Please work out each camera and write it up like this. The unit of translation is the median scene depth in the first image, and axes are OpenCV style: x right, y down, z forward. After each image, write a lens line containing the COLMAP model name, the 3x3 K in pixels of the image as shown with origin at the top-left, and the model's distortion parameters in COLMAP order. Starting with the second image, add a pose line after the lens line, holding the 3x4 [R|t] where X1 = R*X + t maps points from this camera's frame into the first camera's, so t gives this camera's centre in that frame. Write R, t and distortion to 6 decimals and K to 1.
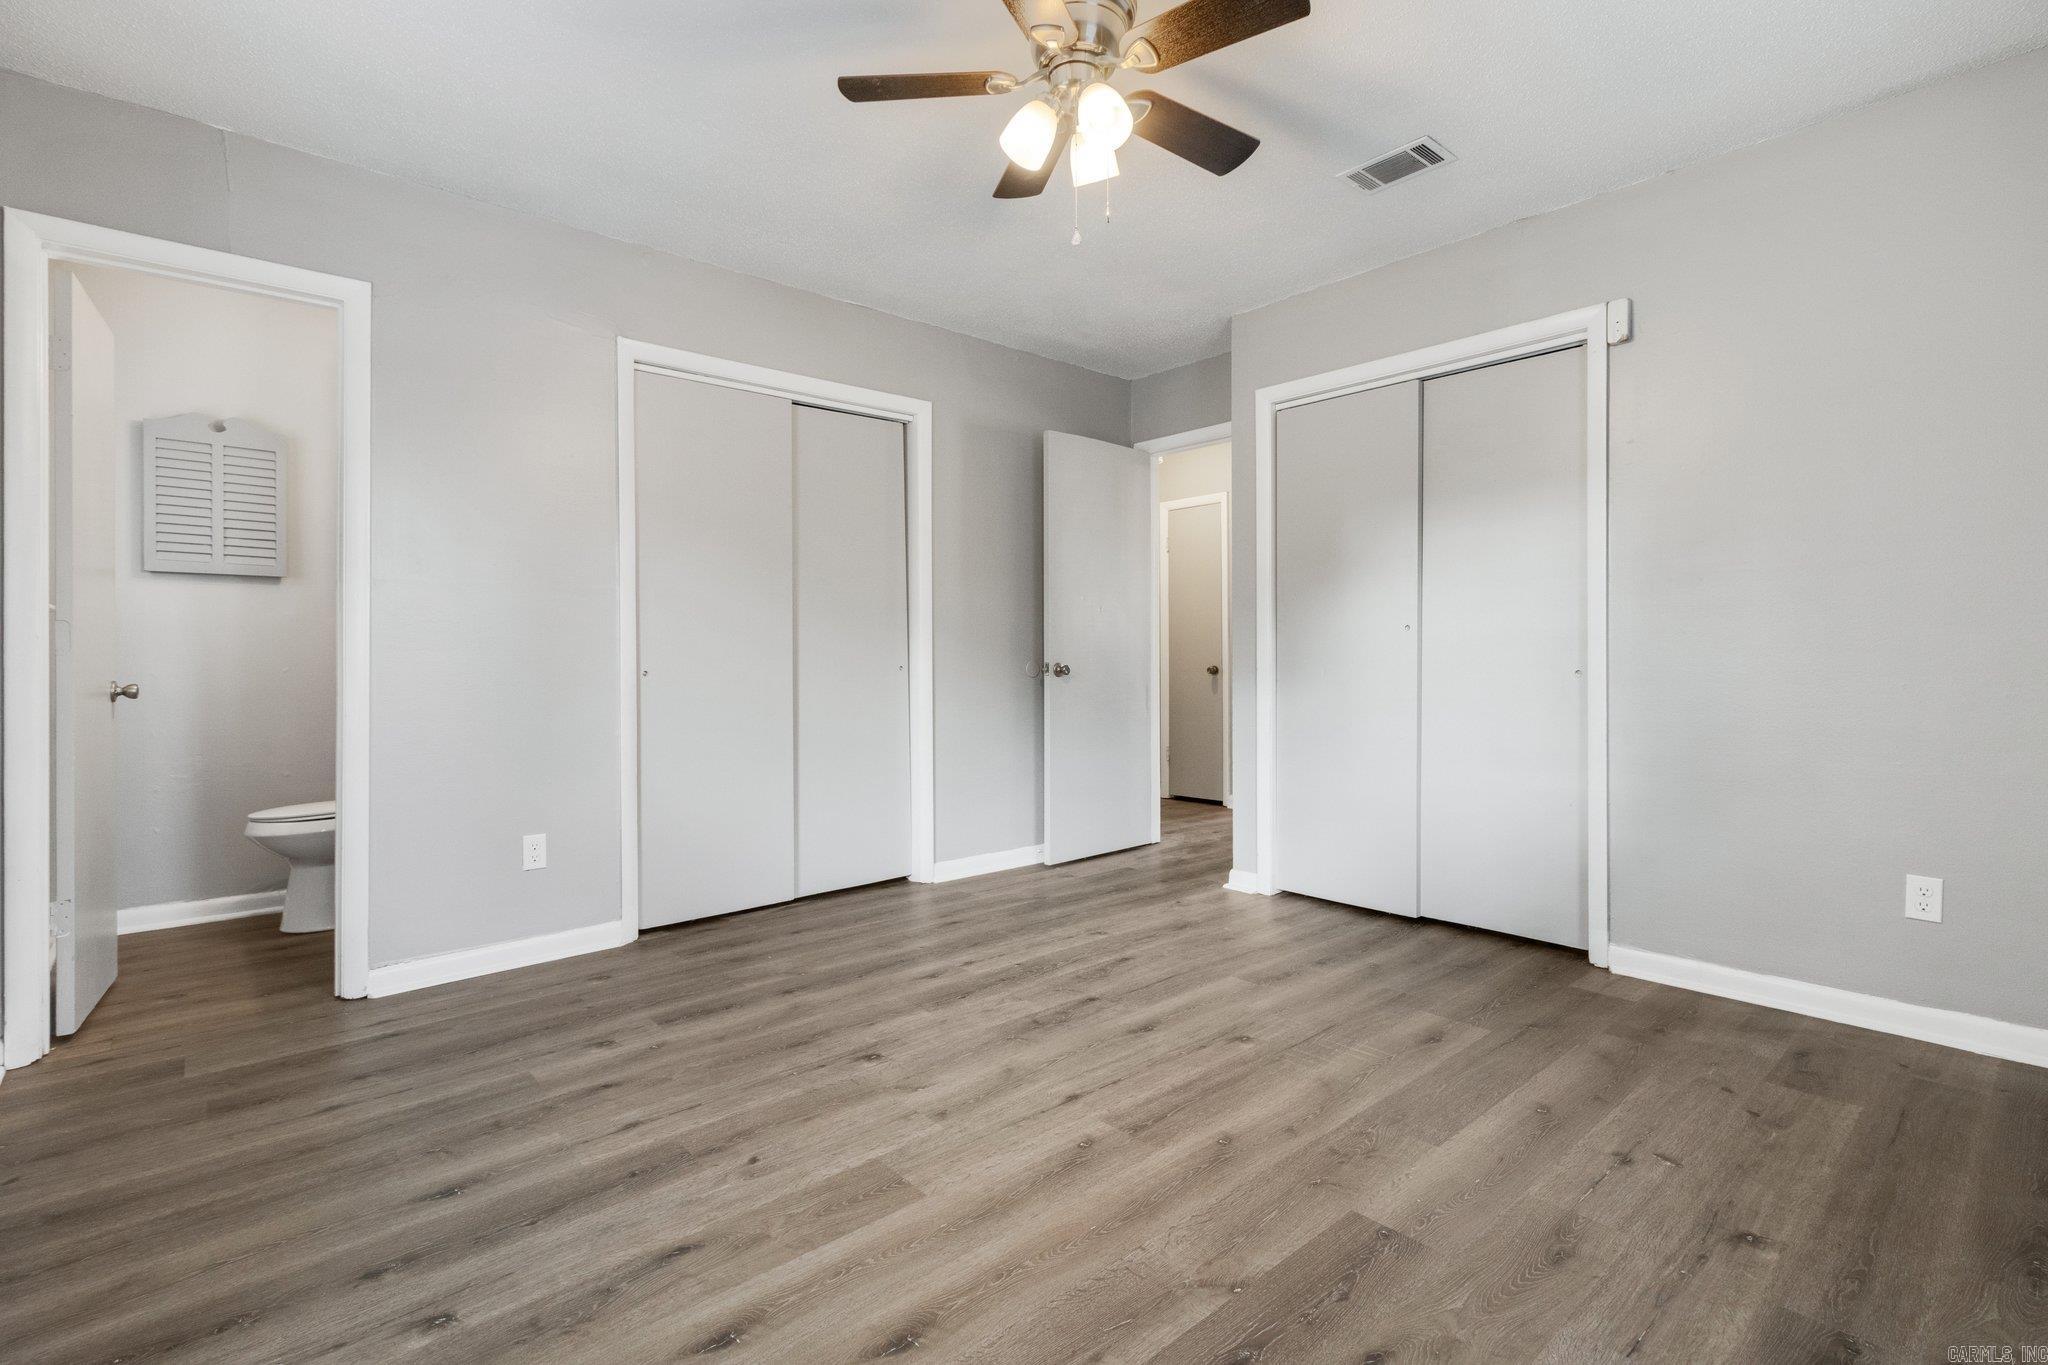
lens RADIAL K [[947.9, 0, 1031.0], [0, 947.9, 681.0], [0, 0, 1]] dist [-0.001966, 0.000492]
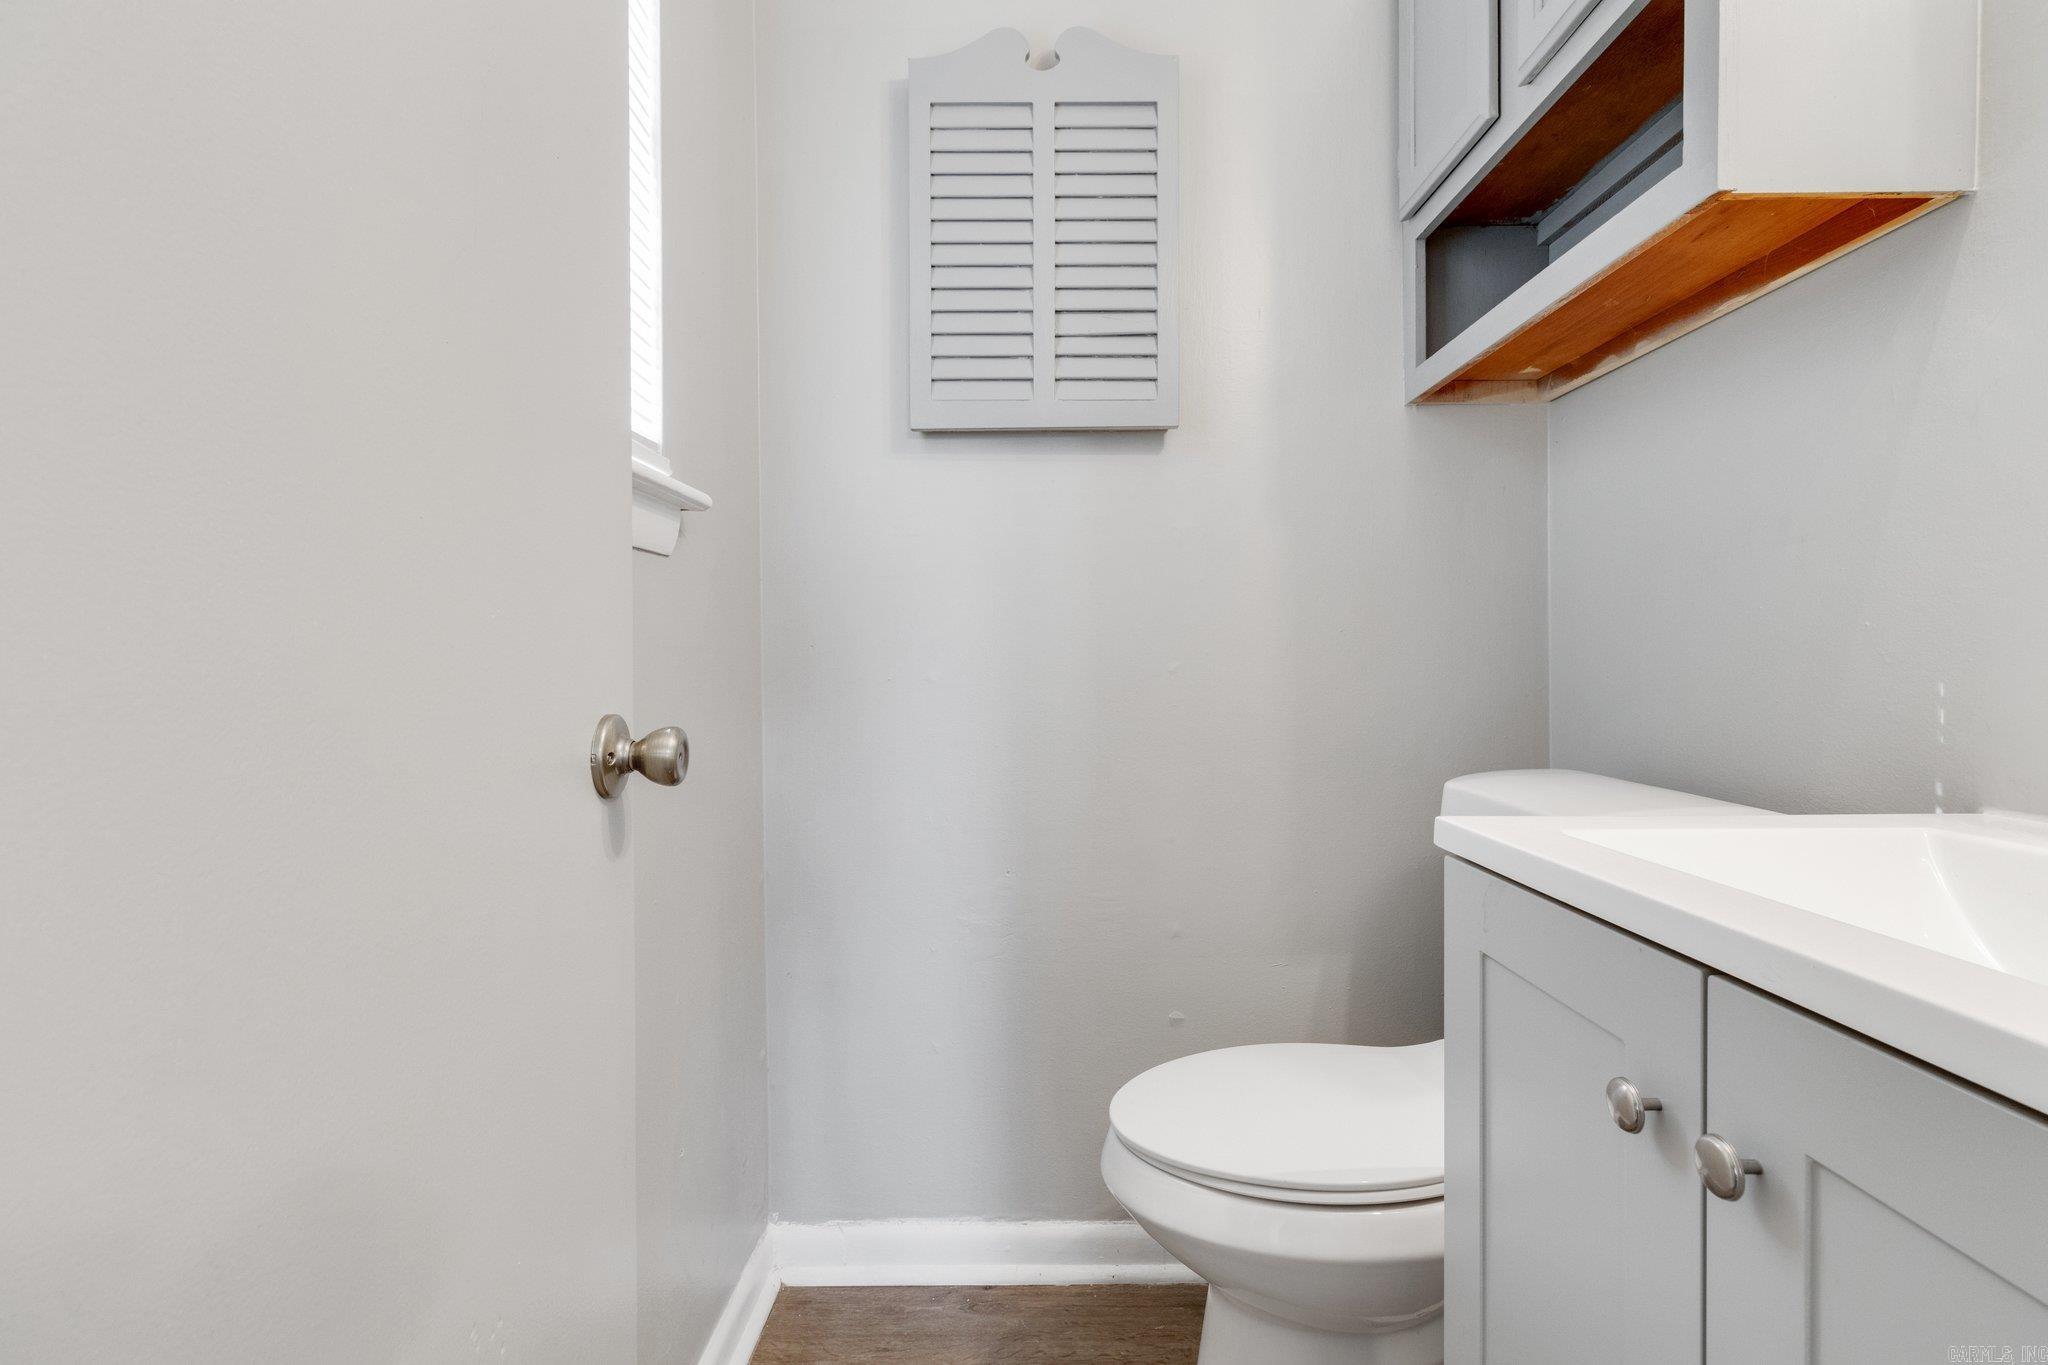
lens RADIAL K [[947.9, 0, 1027.6], [0, 947.9, 677.7], [0, 0, 1]] dist [-0.001966, 0.000492]
pose [[0.691978, 0.004283, -0.721906, -0.572287], [0.001797, 0.999969, 0.007655, -0.007533], [0.721916, -0.006594, 0.691949, 0.716307]]
